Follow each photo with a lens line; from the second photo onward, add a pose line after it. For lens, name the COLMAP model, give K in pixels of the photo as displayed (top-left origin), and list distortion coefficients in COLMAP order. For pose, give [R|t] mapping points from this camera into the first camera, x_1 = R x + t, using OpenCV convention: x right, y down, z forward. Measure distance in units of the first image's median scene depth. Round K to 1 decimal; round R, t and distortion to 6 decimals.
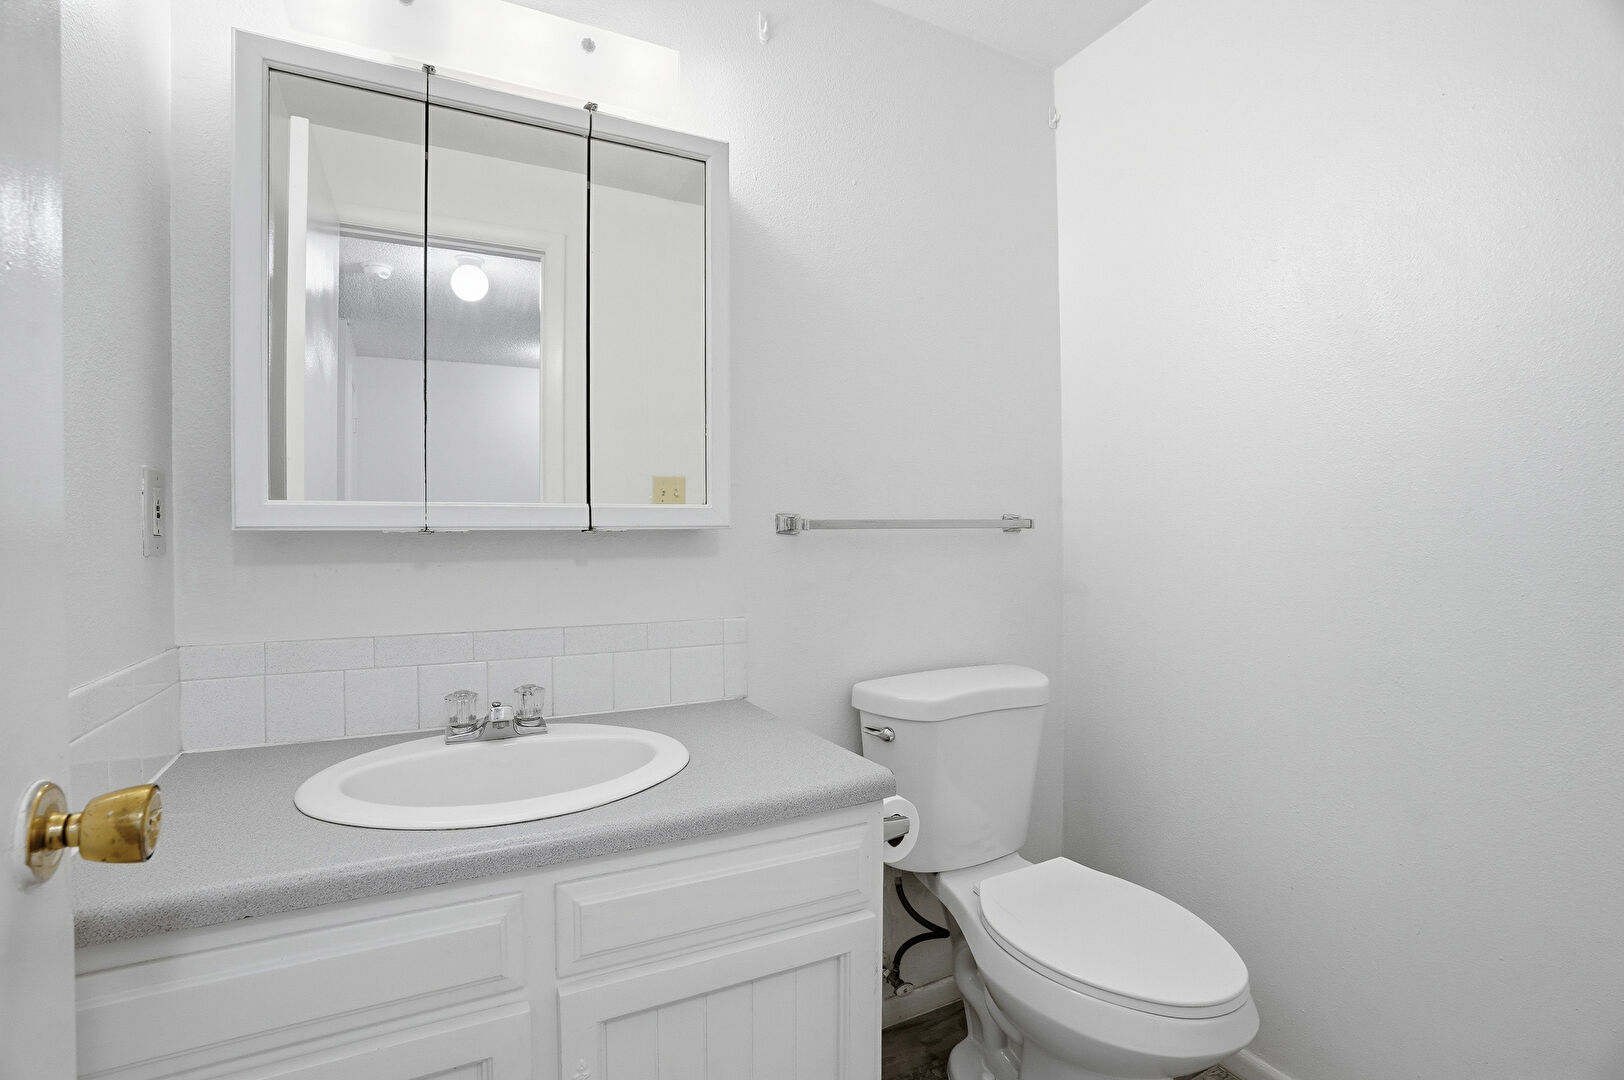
lens RADIAL K [[766.7, 0, 809.7], [0, 766.7, 534.6], [0, 0, 1]] dist [-0.072815, 0.029870]
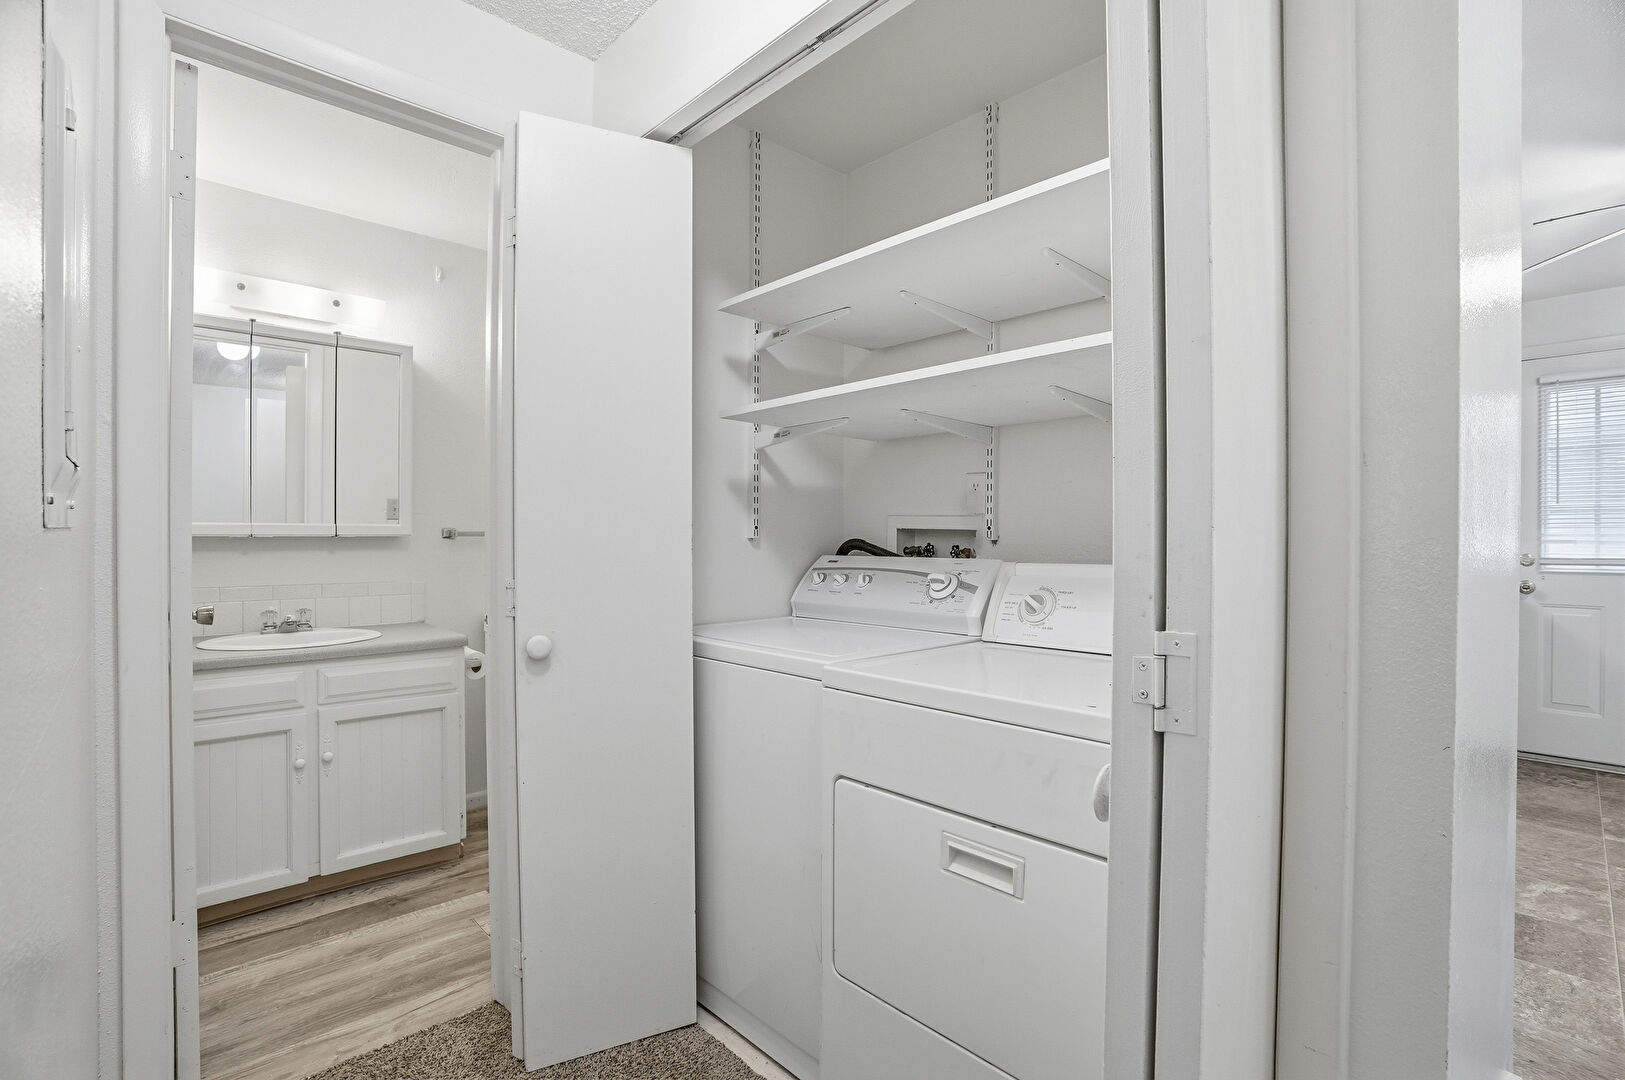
lens RADIAL K [[767.2, 0, 810.2], [0, 767.2, 534.6], [0, 0, 1]] dist [-0.072815, 0.029870]
pose [[0.963446, 0.006132, 0.267831, 0.424738], [-0.003908, 0.999953, -0.008834, 0.002277], [-0.267873, 0.007464, 0.963425, -1.357464]]
